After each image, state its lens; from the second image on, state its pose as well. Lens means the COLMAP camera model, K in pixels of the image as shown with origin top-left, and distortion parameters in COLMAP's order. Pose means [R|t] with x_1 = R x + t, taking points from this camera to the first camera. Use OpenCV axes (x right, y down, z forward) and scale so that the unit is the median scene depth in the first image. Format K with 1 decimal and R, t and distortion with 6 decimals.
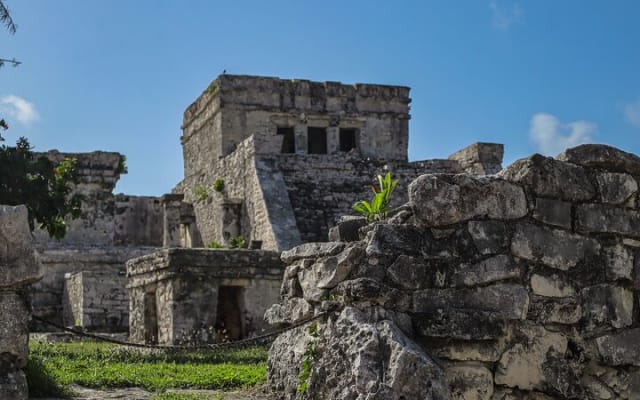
lens RADIAL K [[928.0, 0, 320.0], [0, 928.0, 200.0], [0, 0, 1]] dist [0.001600, -0.004626]
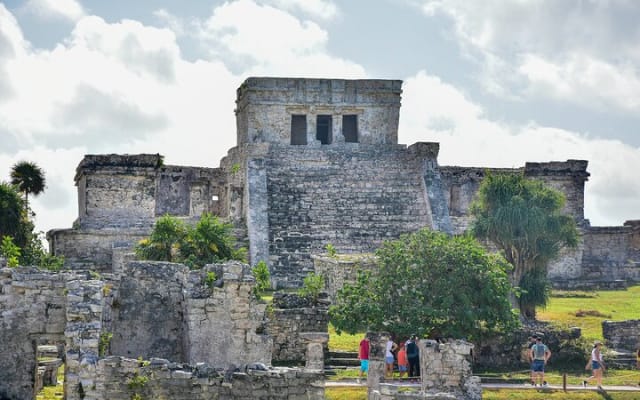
lens RADIAL K [[928.0, 0, 320.0], [0, 928.0, 200.0], [0, 0, 1]] dist [0.001600, -0.004626]
pose [[0.992042, 0.020309, -0.124261, 0.220221], [-0.008548, 0.995492, 0.094460, -0.117123], [0.125620, -0.092646, 0.987743, -0.429738]]
